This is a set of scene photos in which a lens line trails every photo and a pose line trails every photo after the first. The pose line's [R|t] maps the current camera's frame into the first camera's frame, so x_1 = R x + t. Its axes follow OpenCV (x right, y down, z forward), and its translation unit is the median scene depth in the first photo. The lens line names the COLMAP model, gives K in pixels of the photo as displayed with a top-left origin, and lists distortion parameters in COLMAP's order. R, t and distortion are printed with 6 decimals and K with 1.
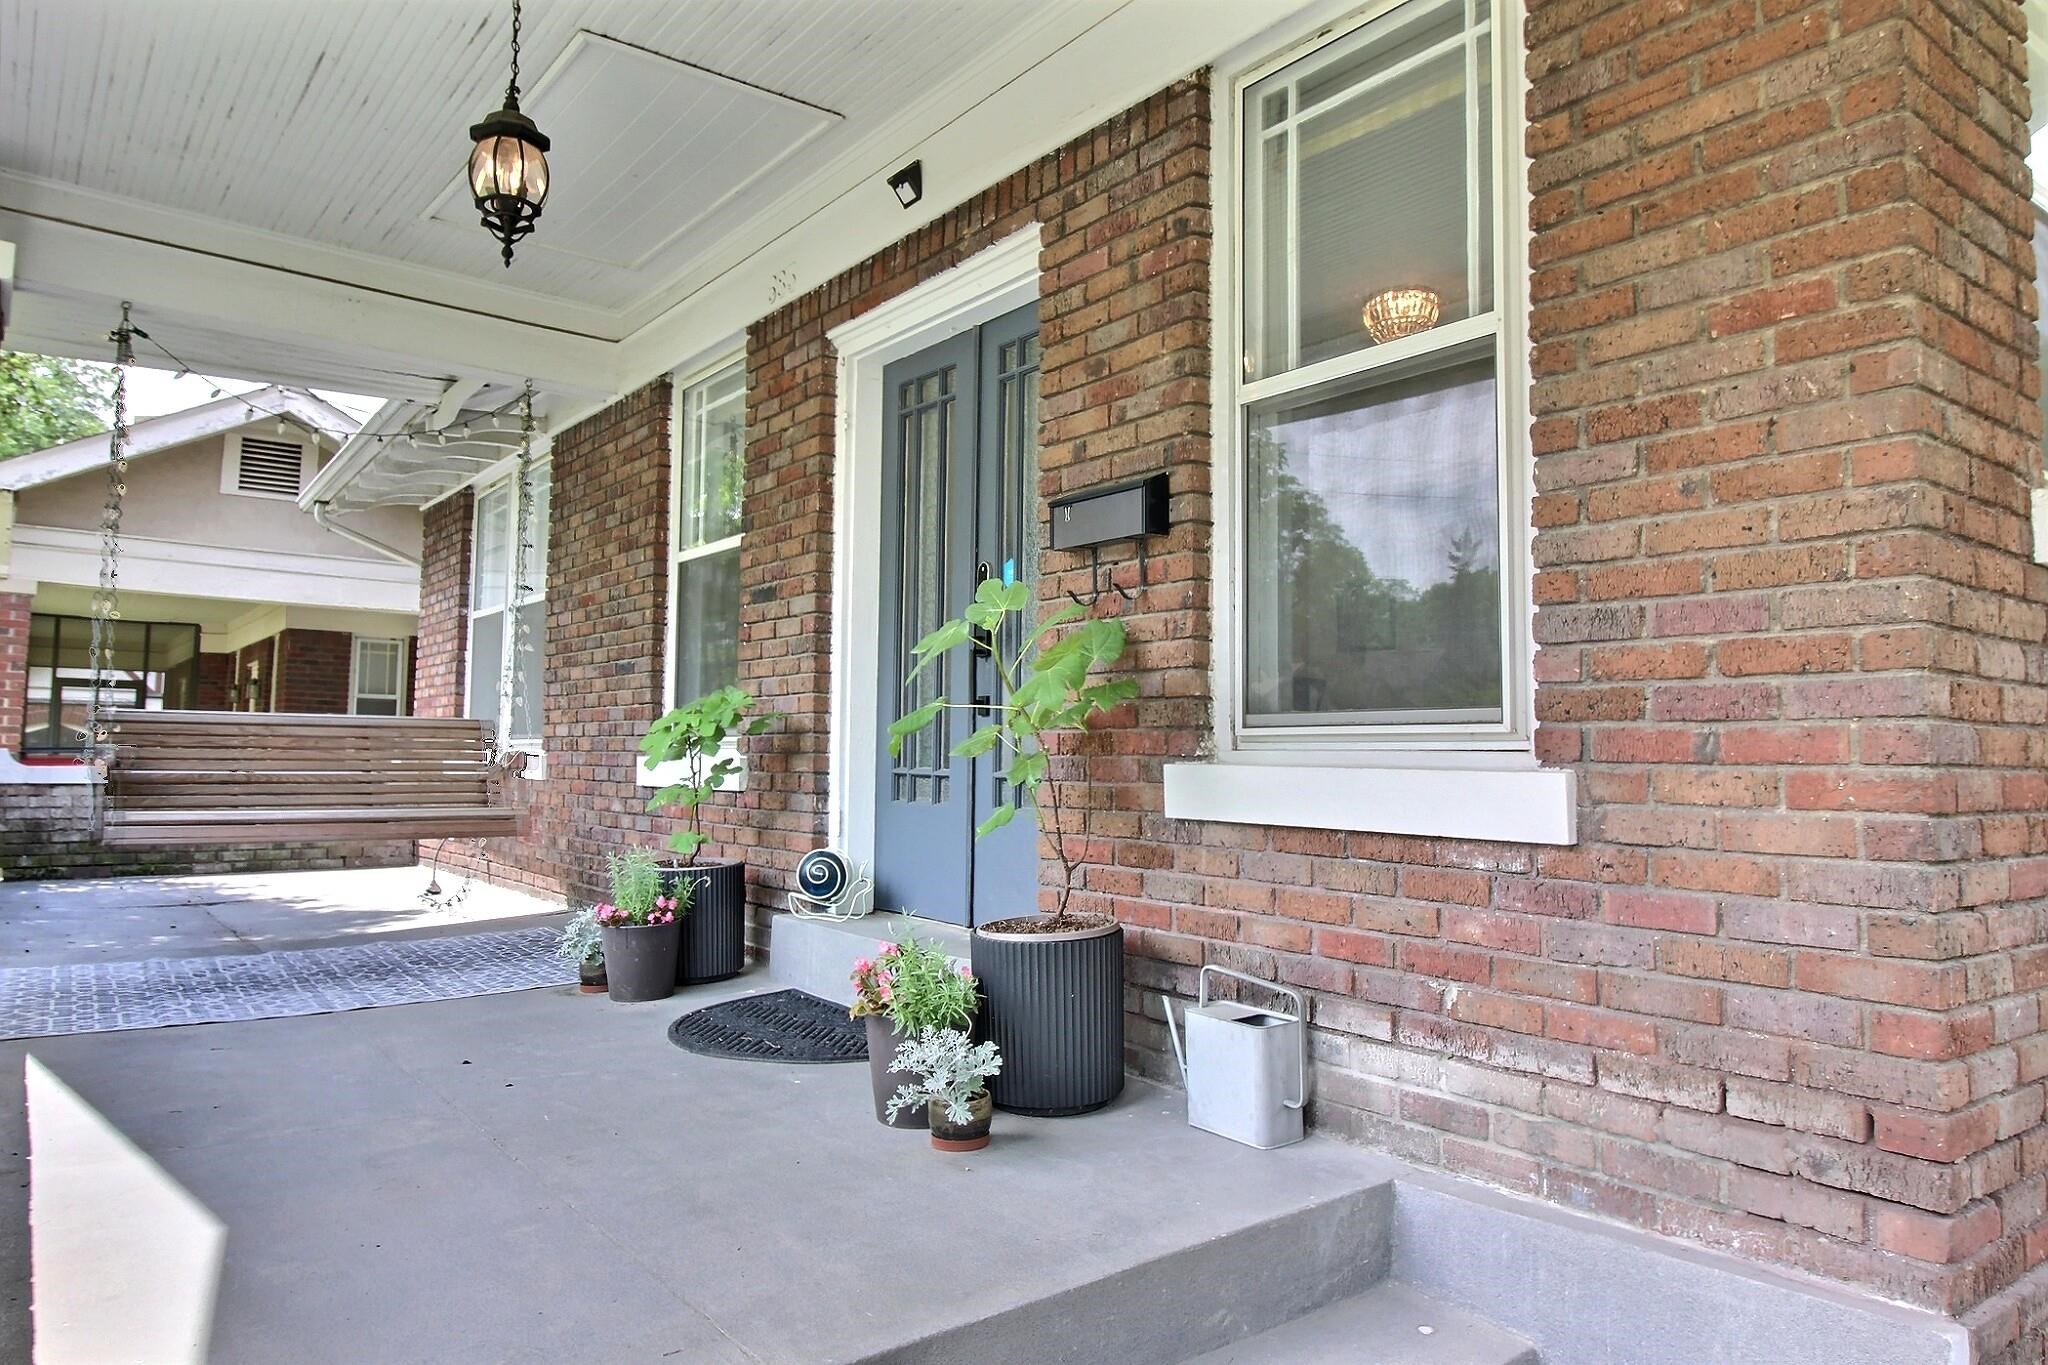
lens RADIAL K [[1370.4, 0, 1024.0], [0, 1370.4, 682.5], [0, 0, 1]] dist [0.005202, -0.020866]
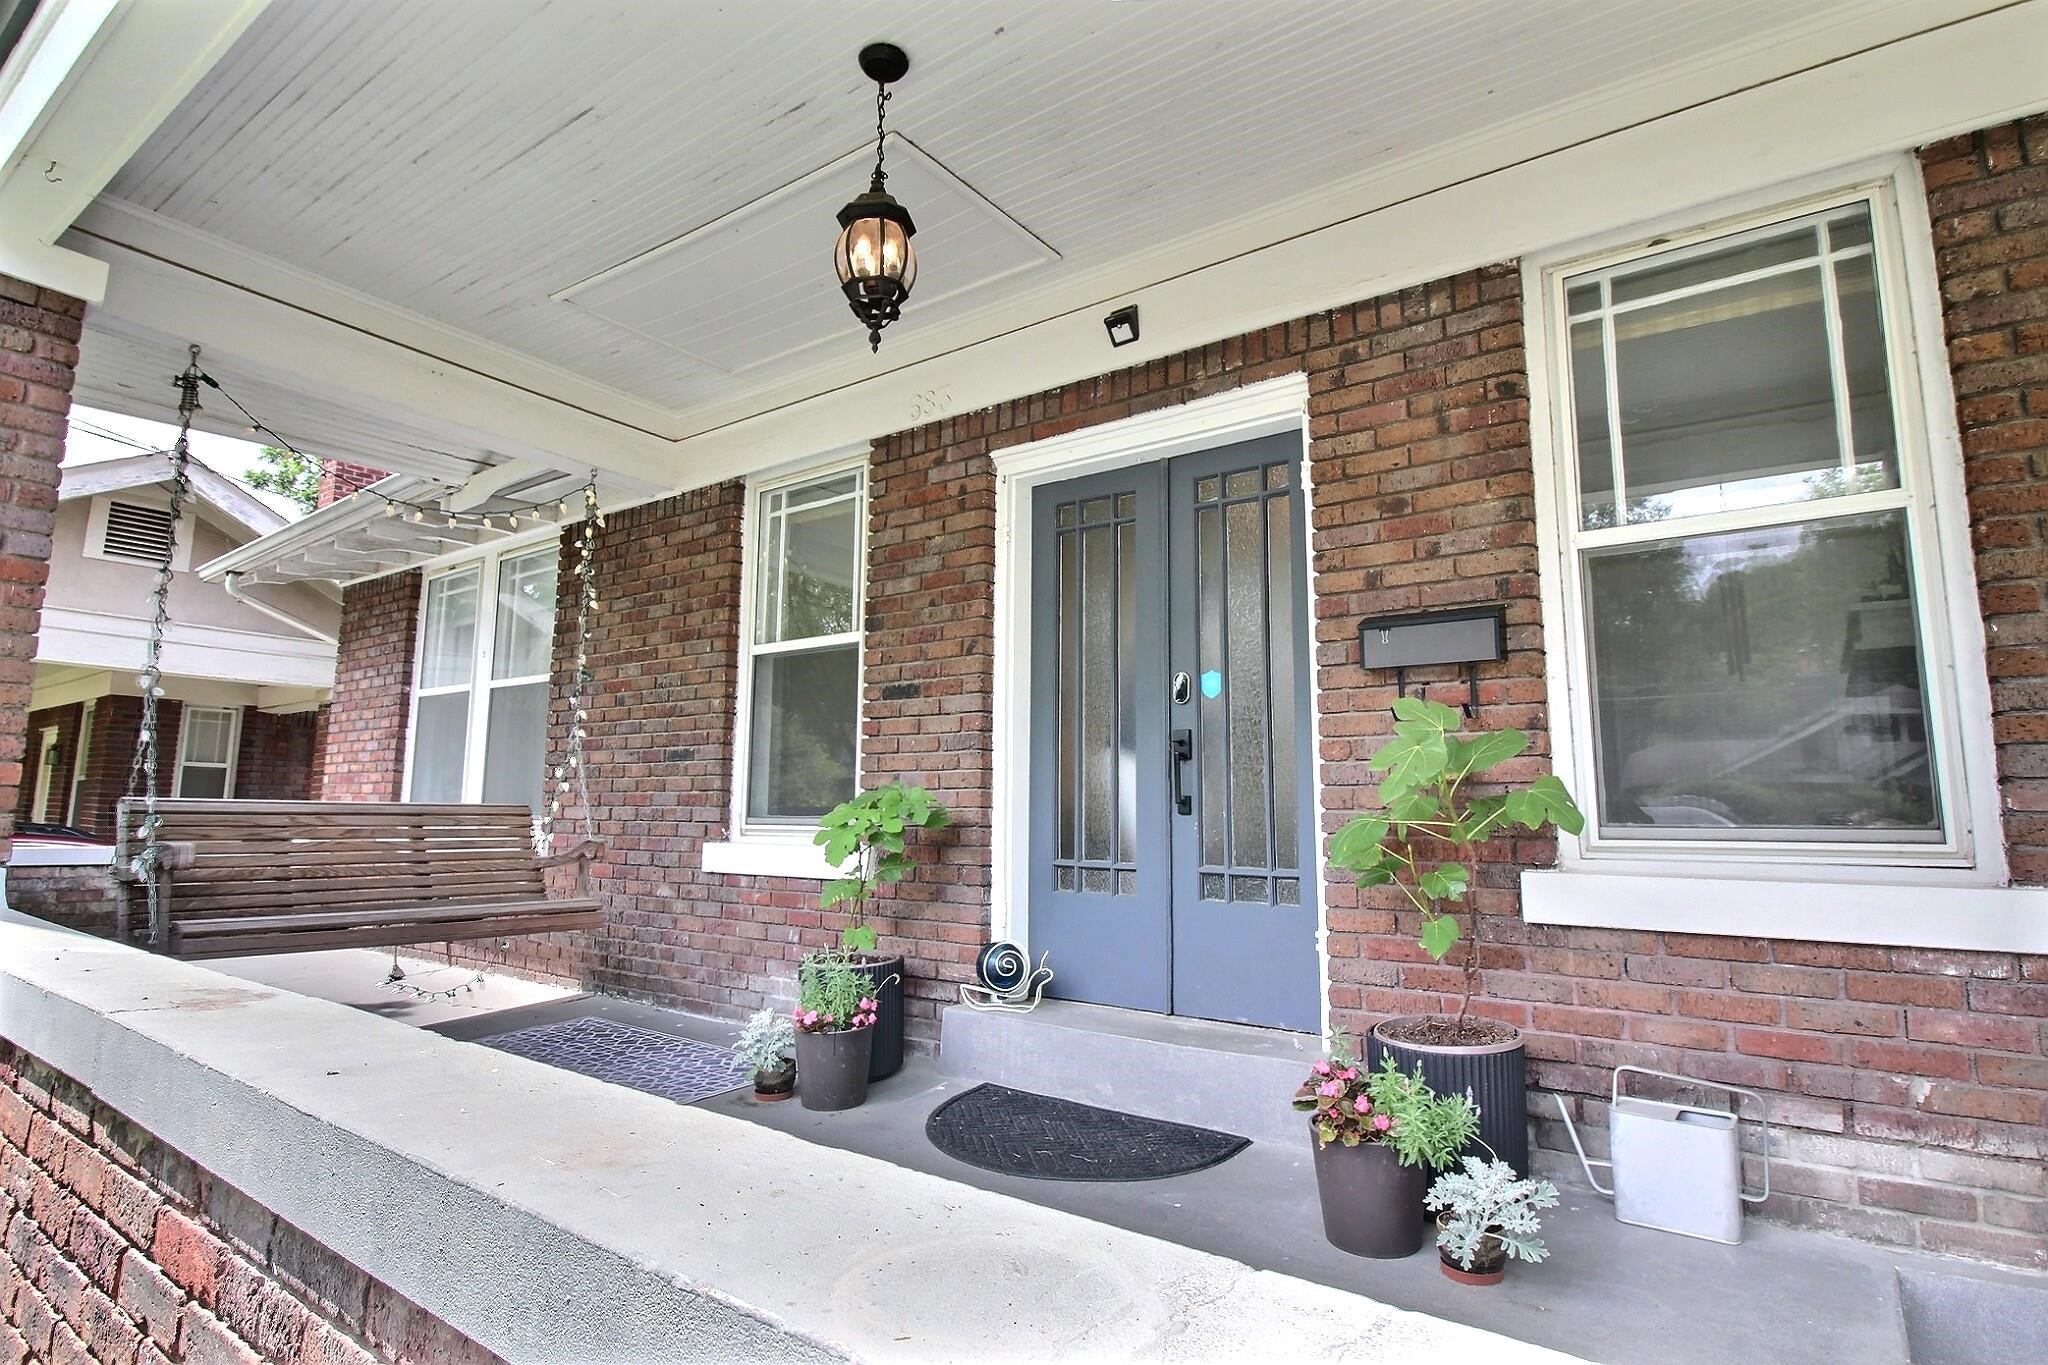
lens RADIAL K [[1087.1, 0, 1071.1], [0, 1087.1, 678.8], [0, 0, 1]] dist [0.001909, -0.017970]
pose [[0.957362, 0.034376, 0.286839, -0.414752], [-0.014404, 0.997340, -0.071452, -0.022291], [-0.288532, 0.064274, 0.955310, 0.229386]]
